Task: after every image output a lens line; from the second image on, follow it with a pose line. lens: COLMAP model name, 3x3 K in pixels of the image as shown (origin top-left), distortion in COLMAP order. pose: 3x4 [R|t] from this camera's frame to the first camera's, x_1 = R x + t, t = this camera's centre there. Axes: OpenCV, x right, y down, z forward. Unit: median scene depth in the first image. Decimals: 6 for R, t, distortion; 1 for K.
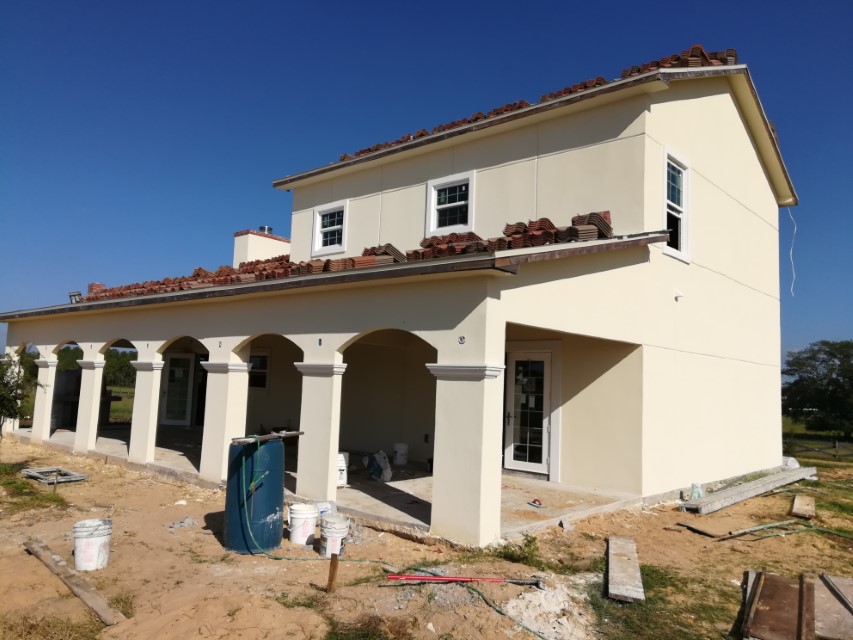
lens RADIAL K [[652.1, 0, 435.7], [0, 652.1, 311.7], [0, 0, 1]] dist [0.068444, -0.043664]
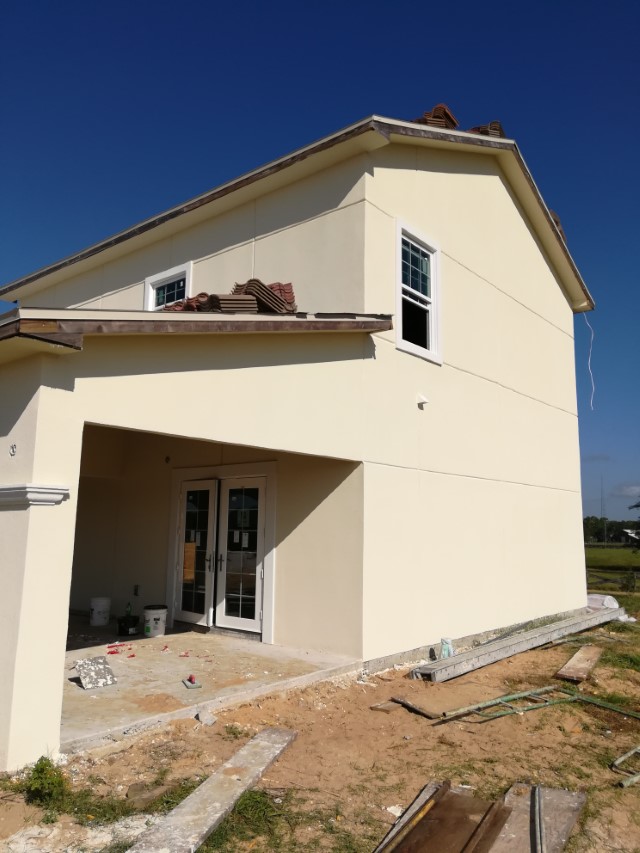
lens RADIAL K [[652.1, 0, 314.2], [0, 652.1, 423.8], [0, 0, 1]] dist [0.068444, -0.043664]
pose [[0.999246, -0.024191, 0.030377, 0.213498], [0.025570, 0.998621, -0.045859, 0.036140], [-0.029225, 0.046601, 0.998486, 0.203787]]
